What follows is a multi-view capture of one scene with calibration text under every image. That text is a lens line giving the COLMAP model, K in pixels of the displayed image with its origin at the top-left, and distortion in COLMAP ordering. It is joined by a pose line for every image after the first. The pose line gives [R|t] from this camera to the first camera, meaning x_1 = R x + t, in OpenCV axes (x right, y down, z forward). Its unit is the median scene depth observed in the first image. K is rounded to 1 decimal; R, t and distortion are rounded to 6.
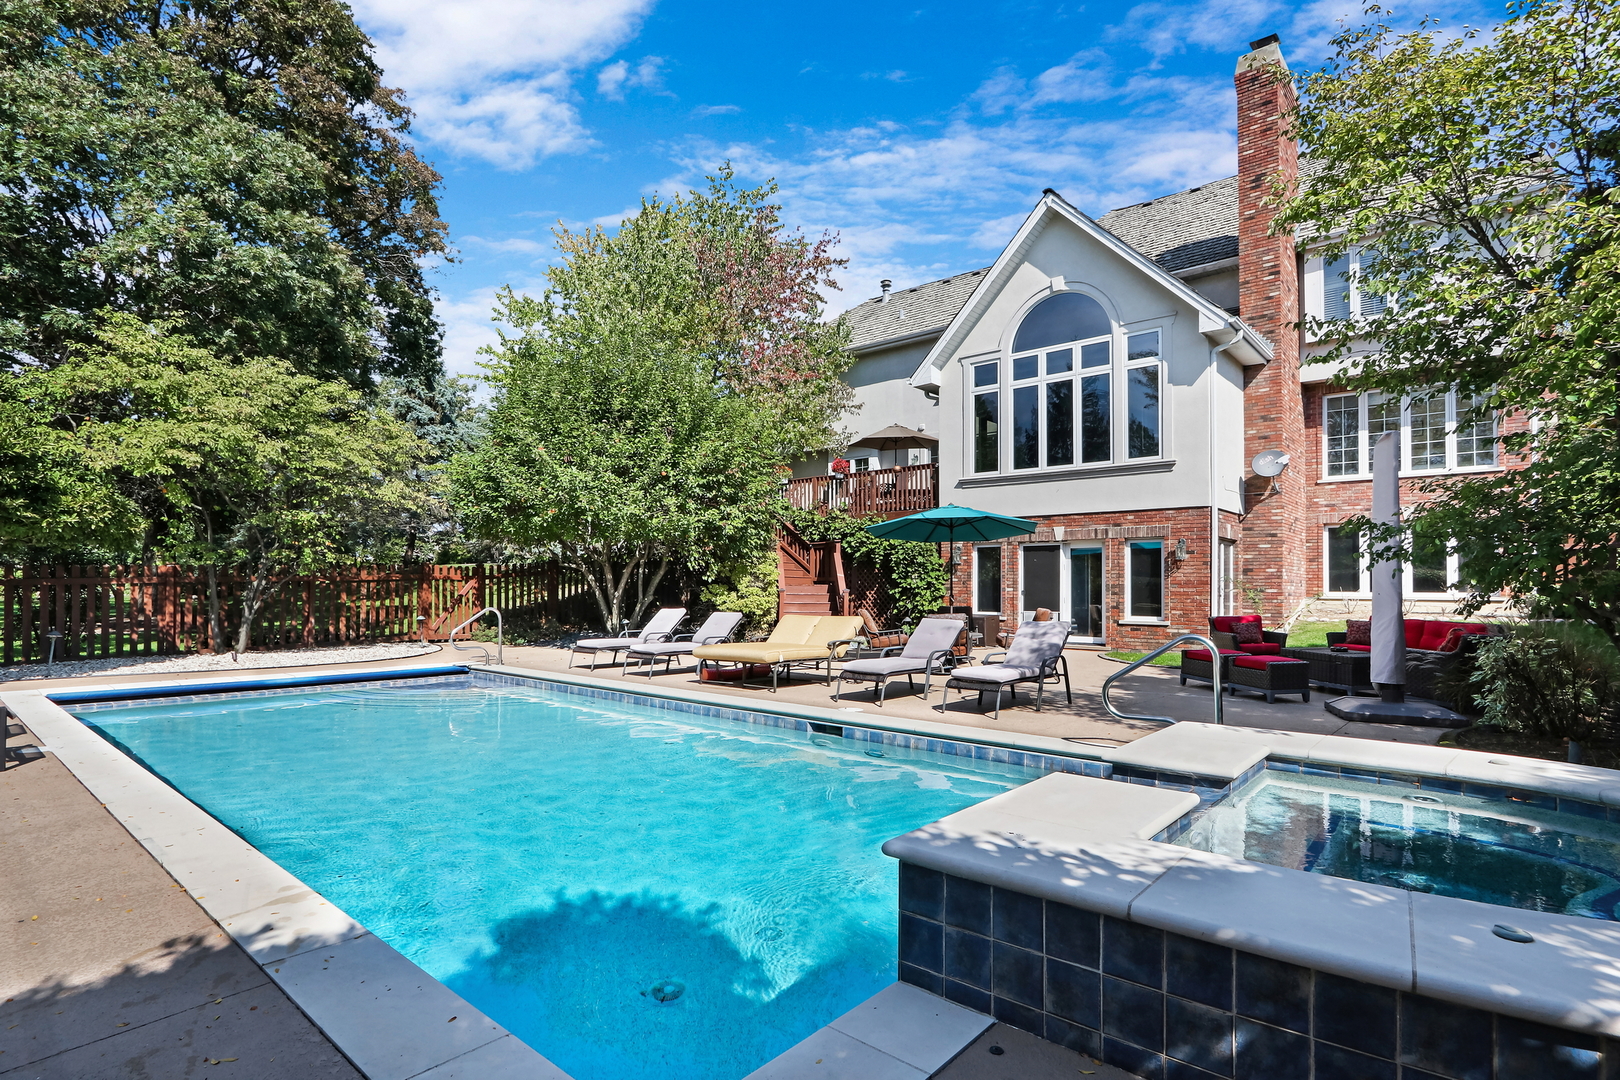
lens RADIAL K [[819.5, 0, 810.6], [0, 819.5, 572.4], [0, 0, 1]] dist [-0.013377, 0.000425]
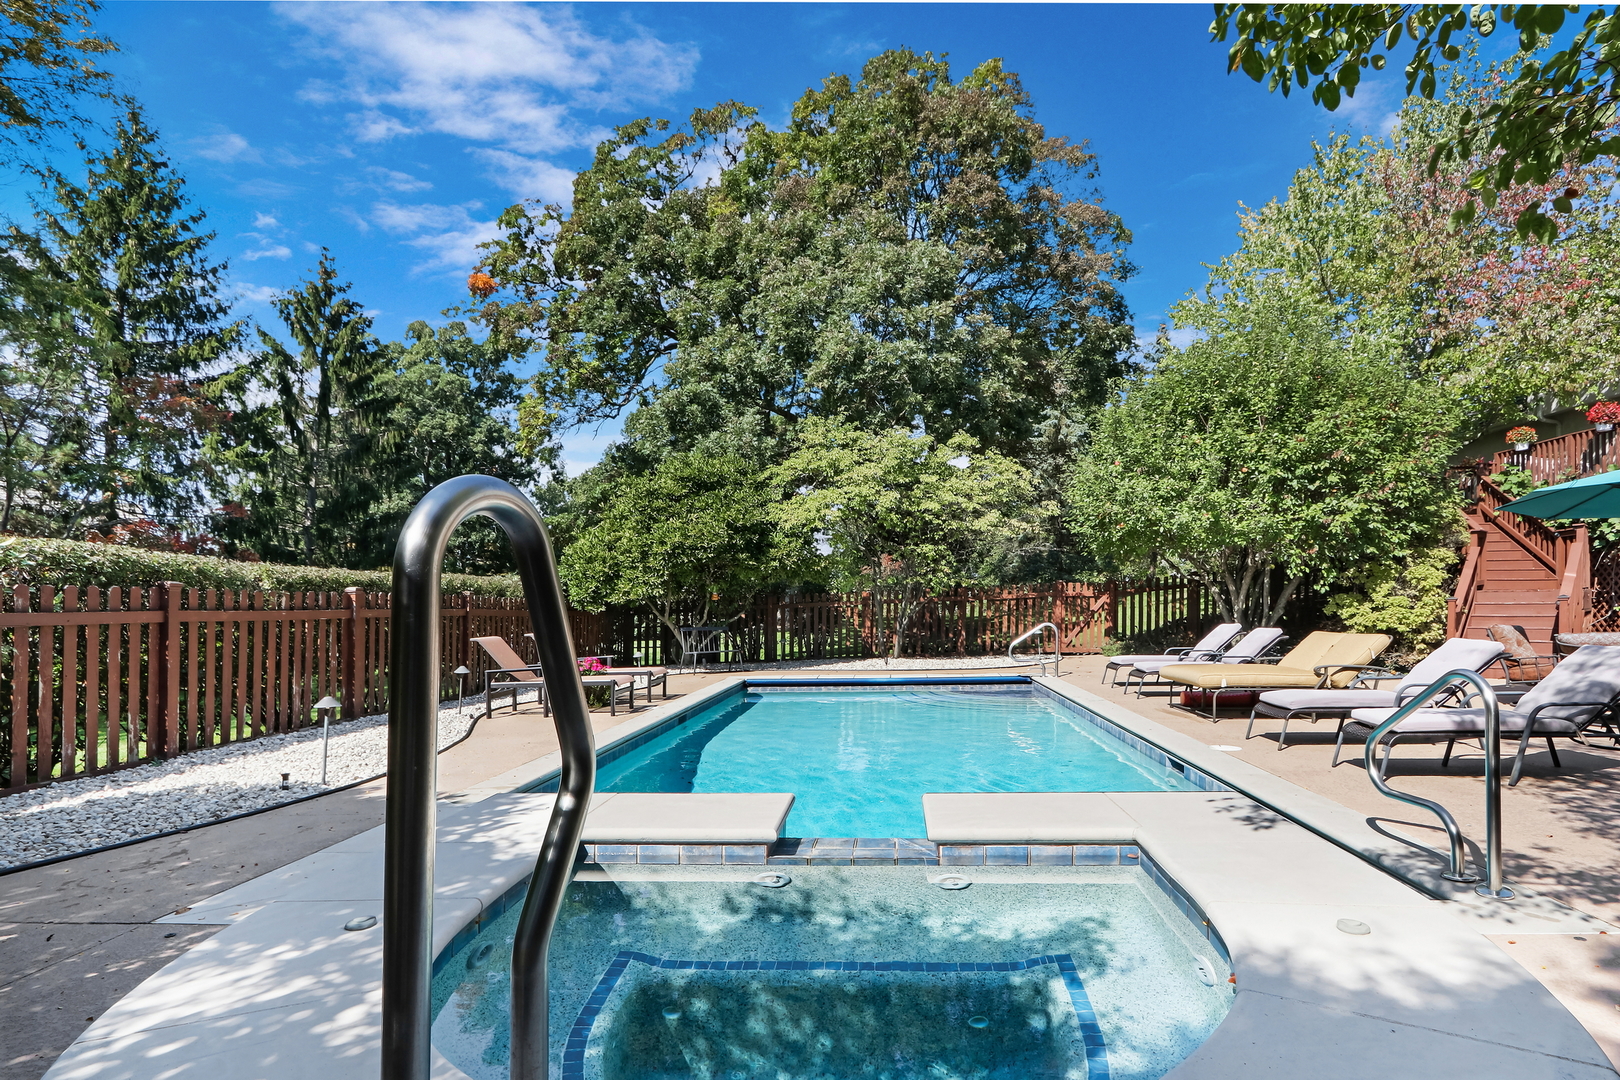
lens RADIAL K [[832.7, 0, 811.2], [0, 832.7, 627.9], [0, 0, 1]] dist [-0.069722, 0.021785]
pose [[0.565242, 0.004457, -0.824913, 0.250525], [0.037283, 0.998826, 0.030943, 0.003415], [0.824082, -0.048245, 0.564412, 0.105869]]
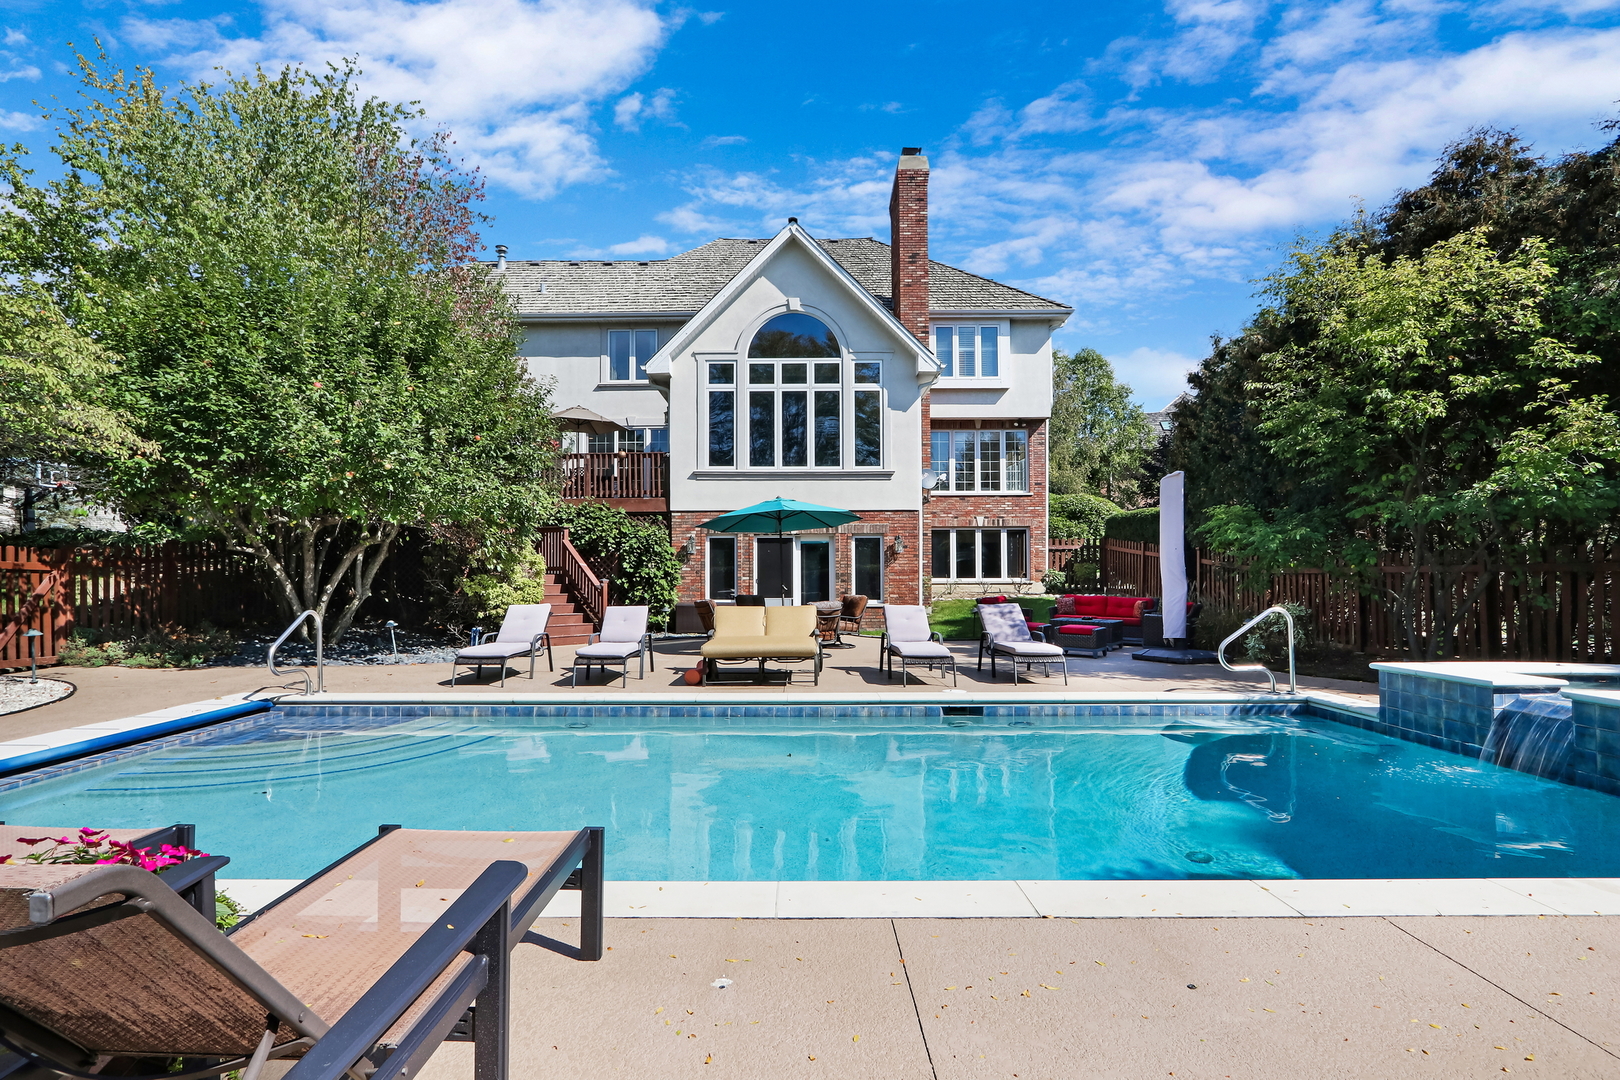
lens RADIAL K [[794.7, 0, 810.0], [0, 794.7, 540.0], [0, 0, 1]] dist [-0.000284, -0.002000]
pose [[0.756565, 0.023117, 0.653510, -0.389444], [-0.004494, 0.999535, -0.030155, 0.002017], [-0.653903, 0.019878, 0.756317, 0.172198]]
